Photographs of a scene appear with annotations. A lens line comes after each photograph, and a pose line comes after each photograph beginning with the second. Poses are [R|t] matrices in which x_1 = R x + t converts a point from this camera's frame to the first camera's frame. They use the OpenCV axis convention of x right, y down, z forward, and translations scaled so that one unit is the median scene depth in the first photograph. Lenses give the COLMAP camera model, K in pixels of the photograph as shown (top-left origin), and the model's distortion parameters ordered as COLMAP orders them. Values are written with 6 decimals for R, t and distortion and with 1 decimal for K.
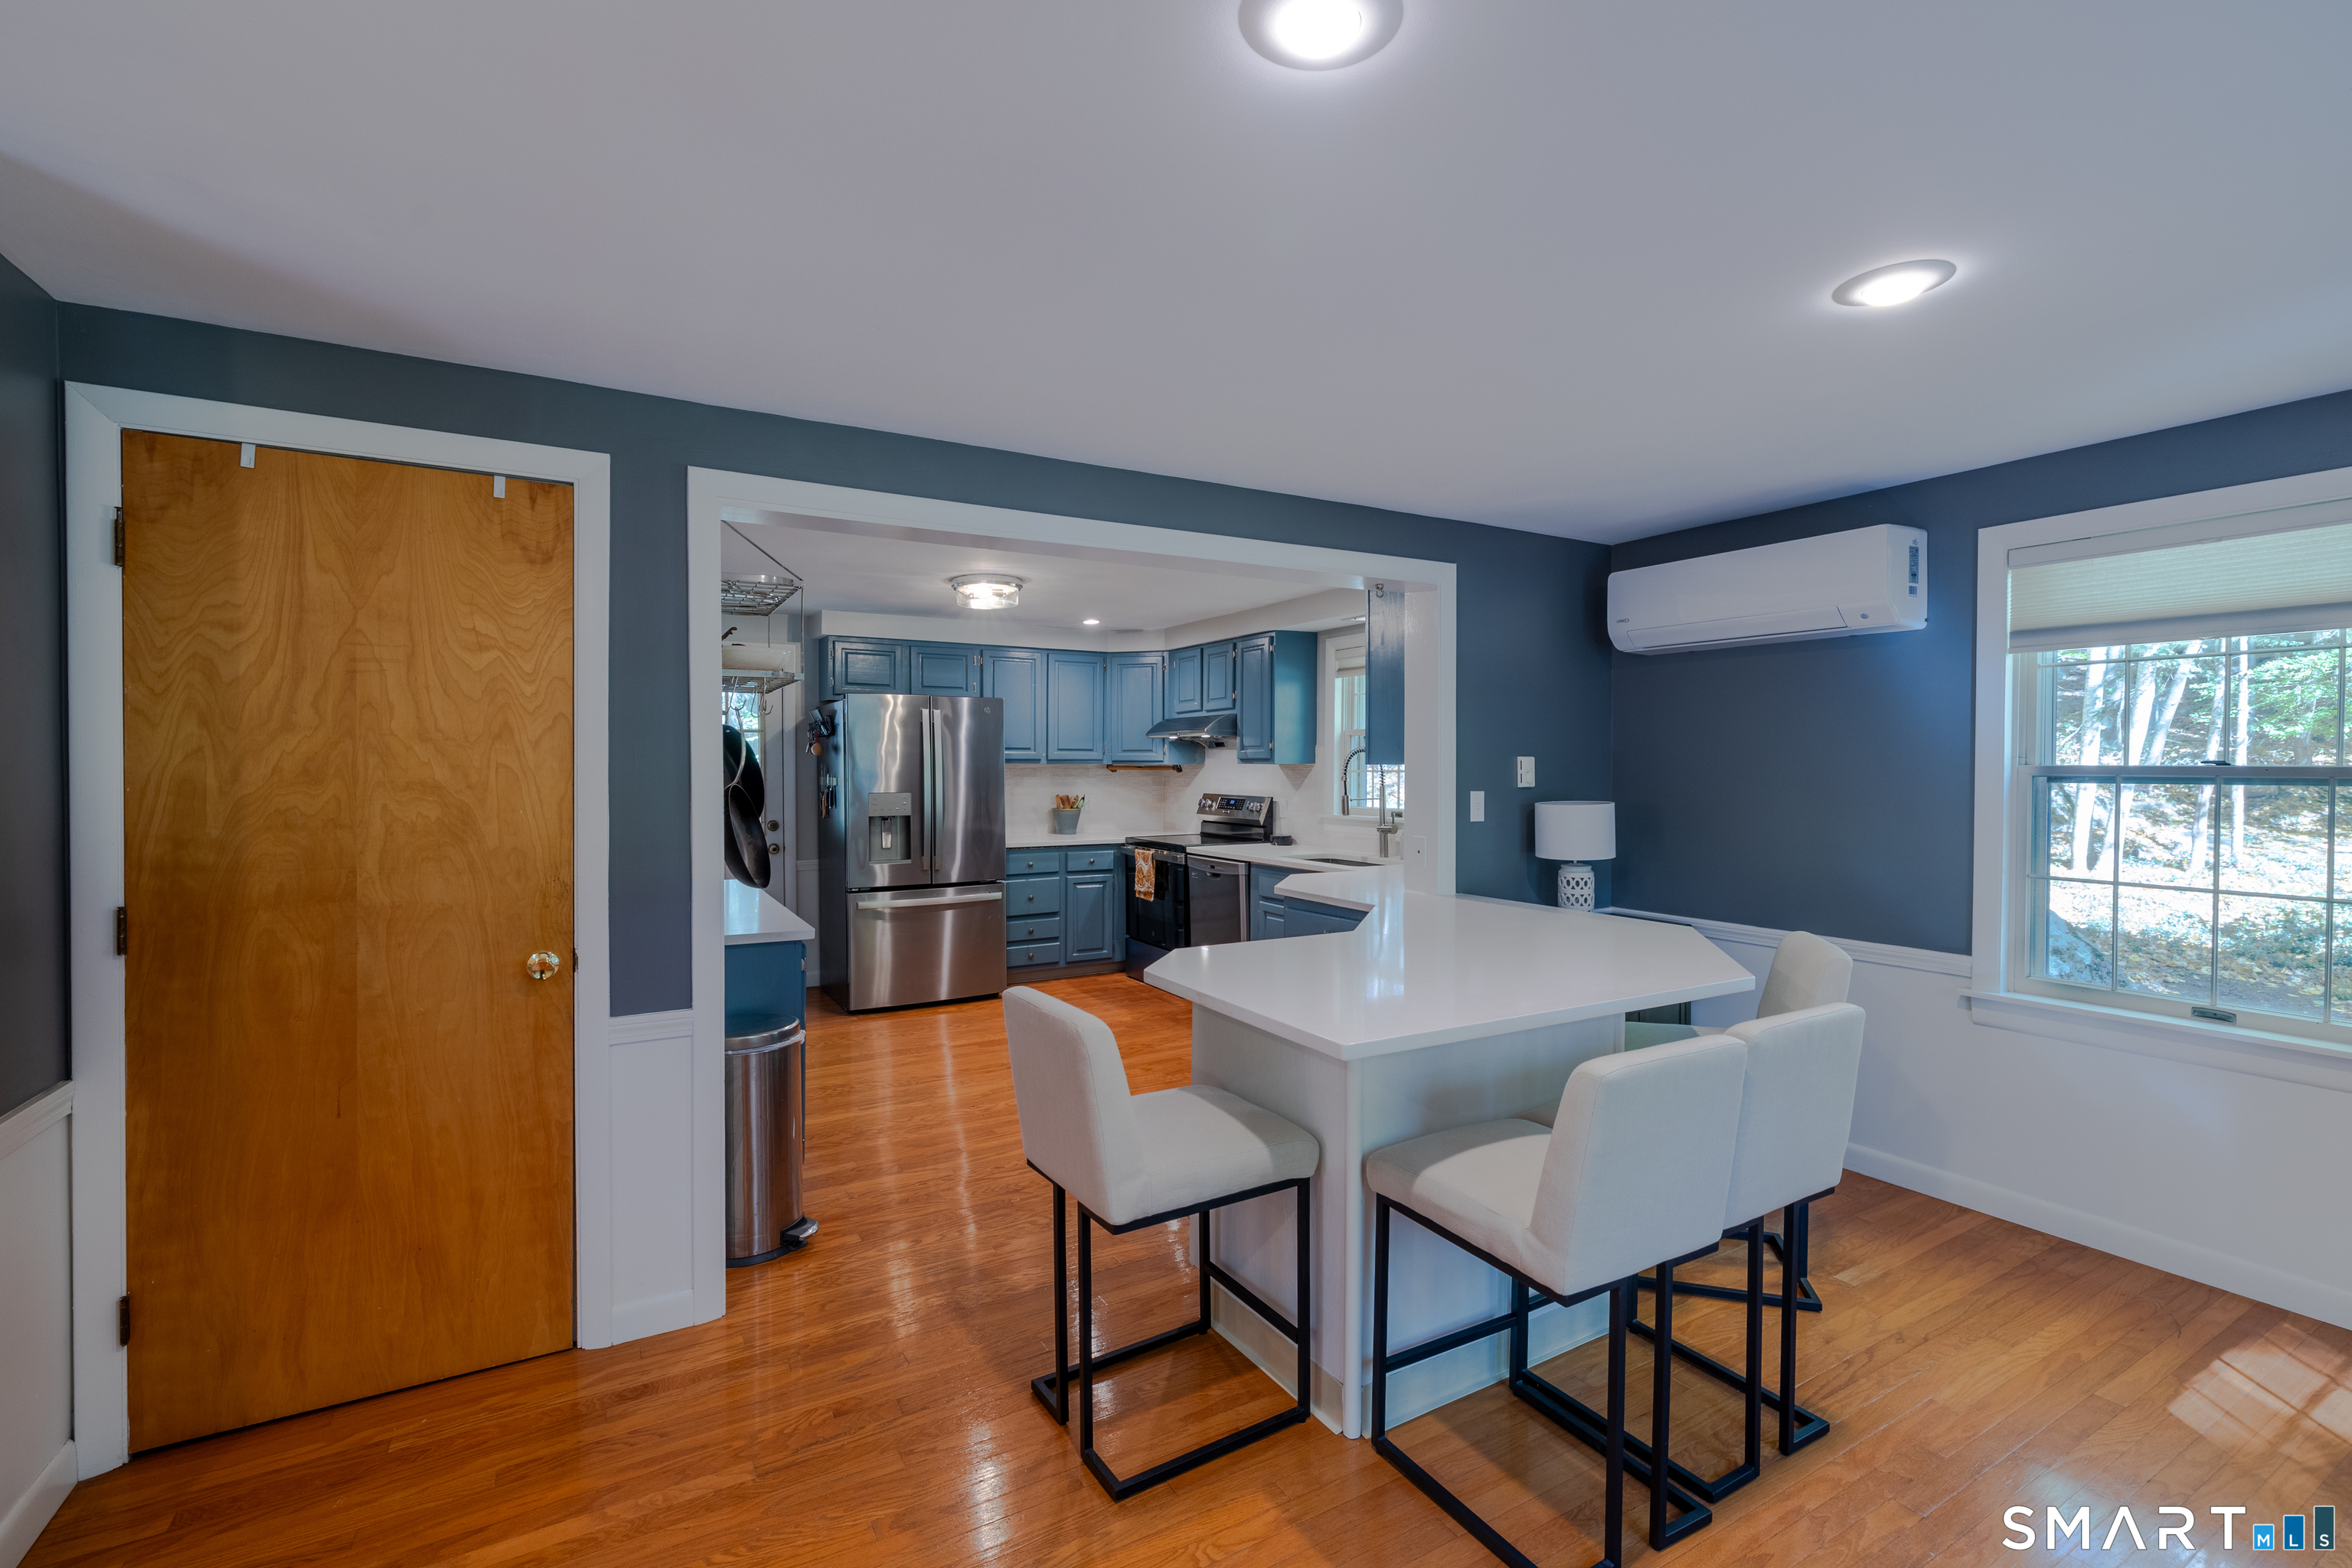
lens RADIAL K [[1034.6, 0, 1176.0], [0, 1034.6, 784.0], [0, 0, 1]] dist [0.001694, 0.000032]
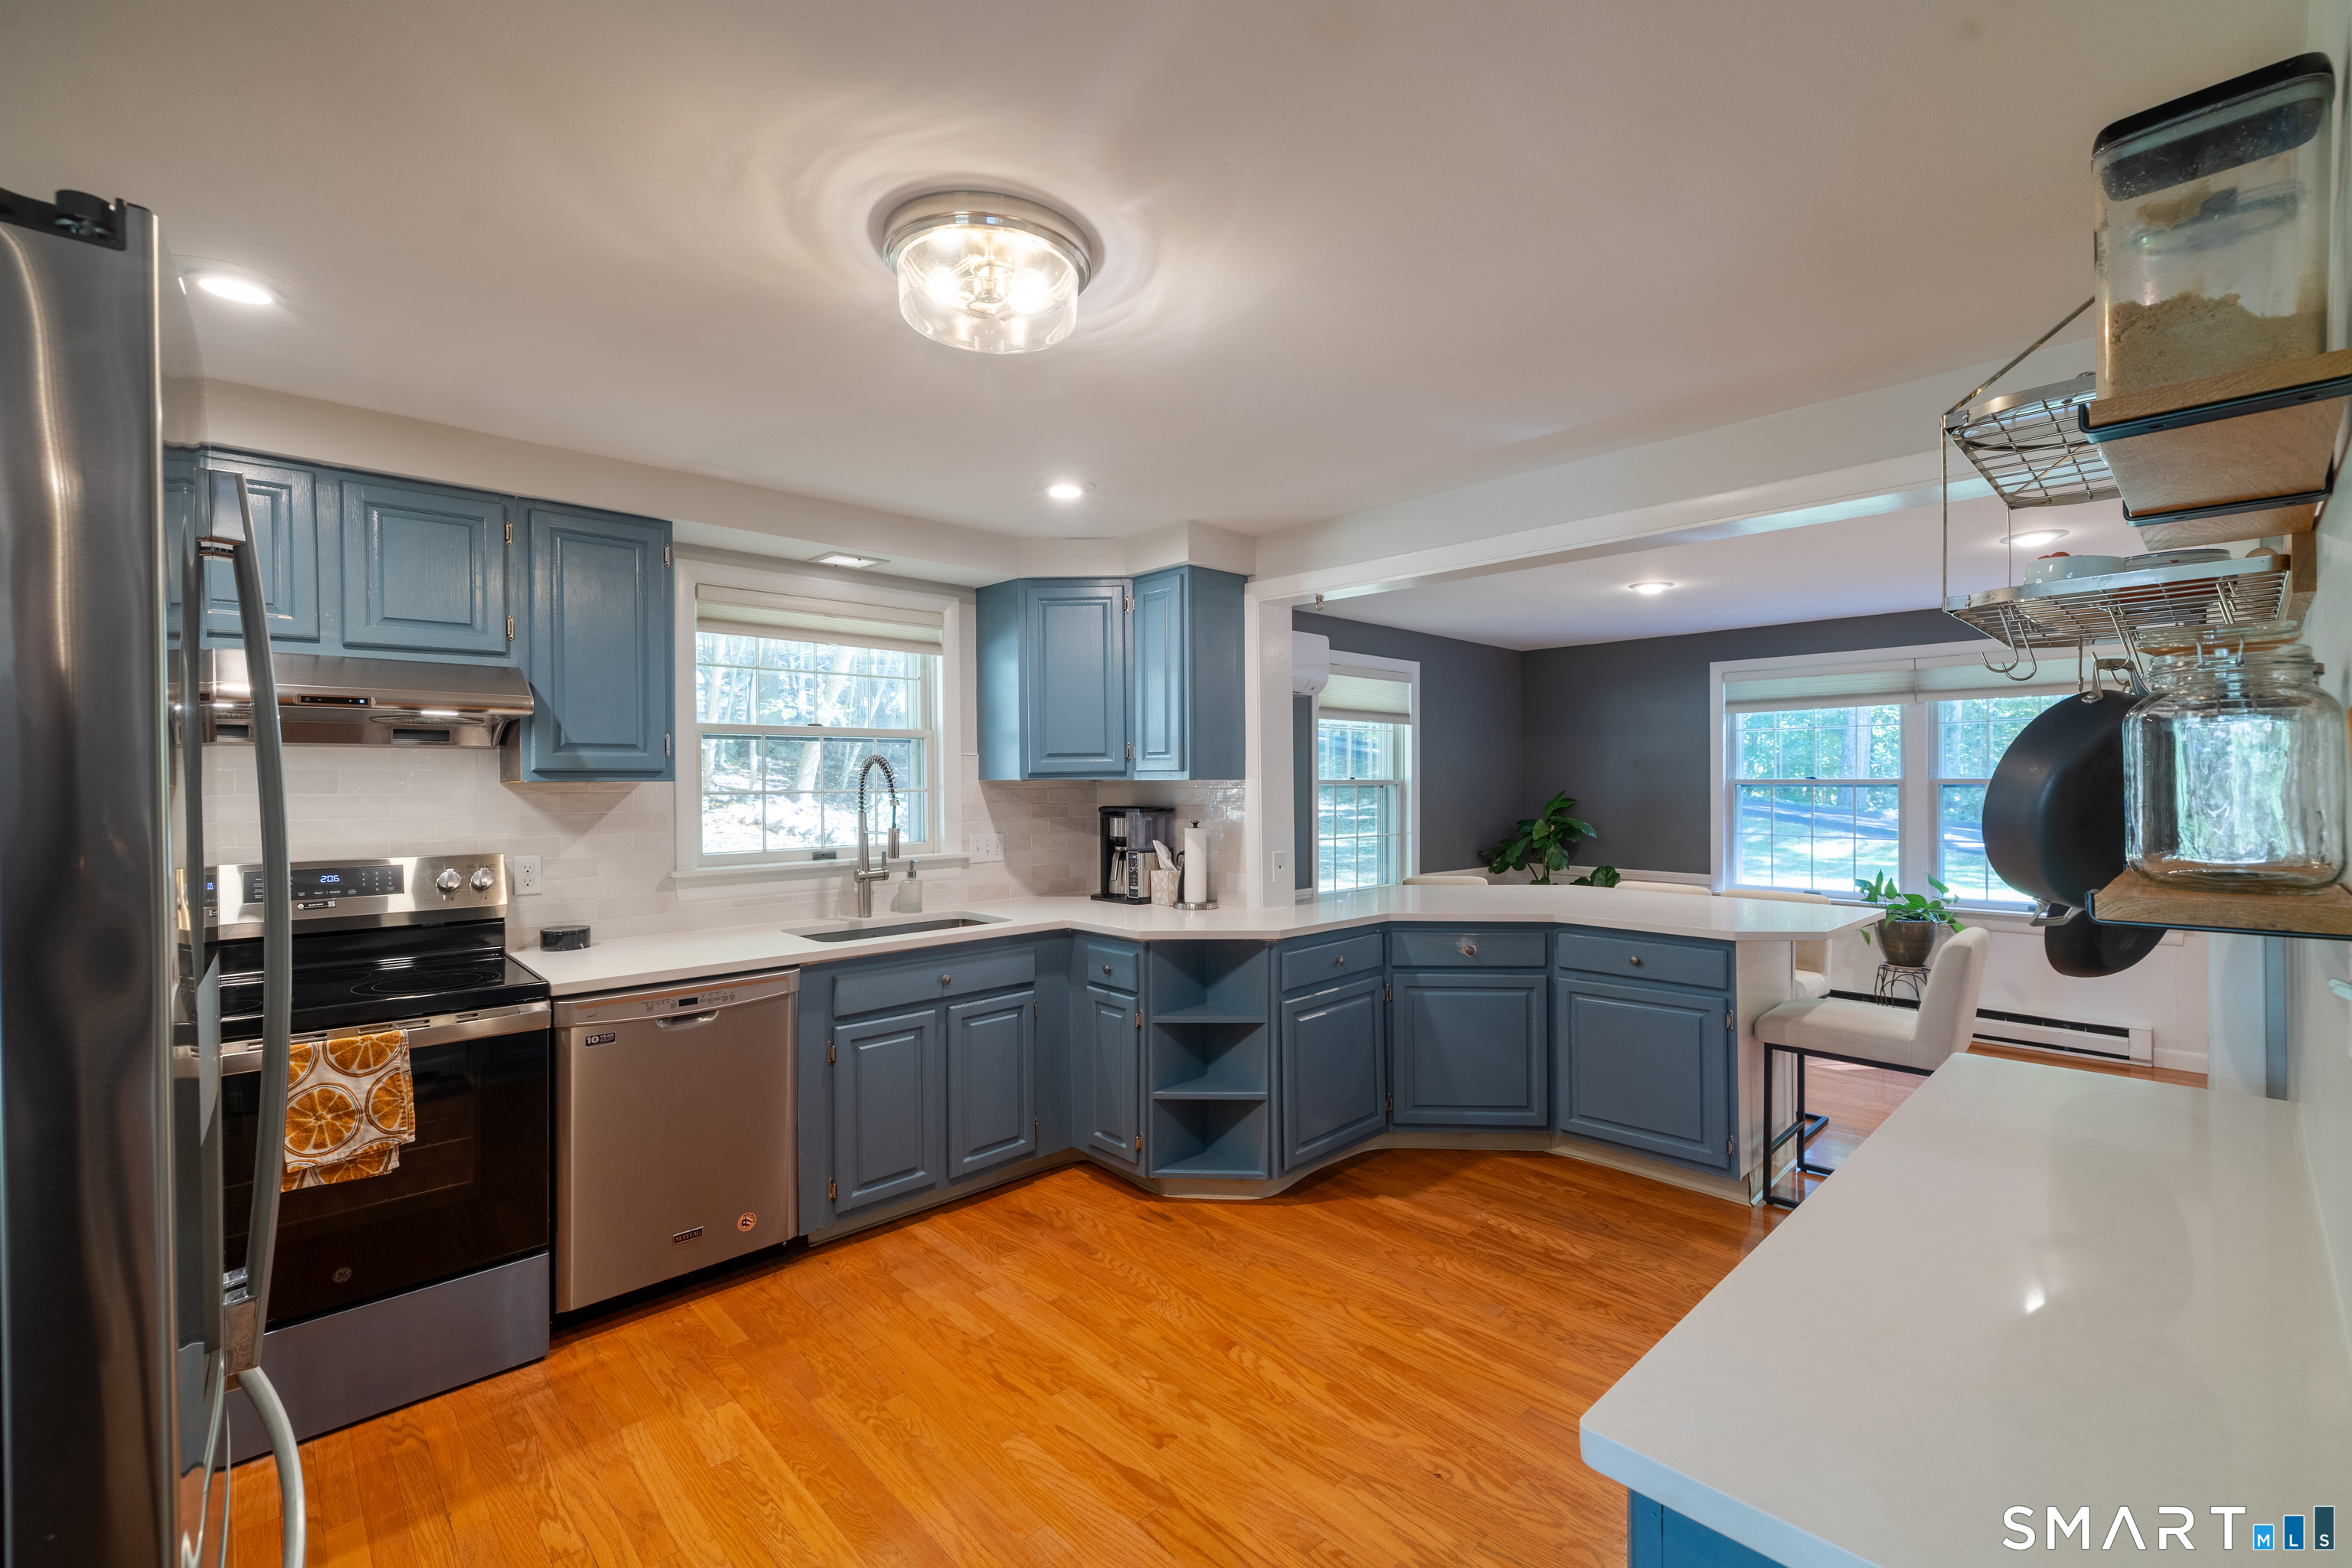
lens RADIAL K [[988.9, 0, 1182.6], [0, 988.9, 785.4], [0, 0, 1]] dist [0.001243, -0.000175]
pose [[-0.239682, -0.003810, 0.970844, -0.423691], [0.022779, 0.999695, 0.009546, -0.015700], [-0.970584, 0.024403, -0.239522, 0.833967]]
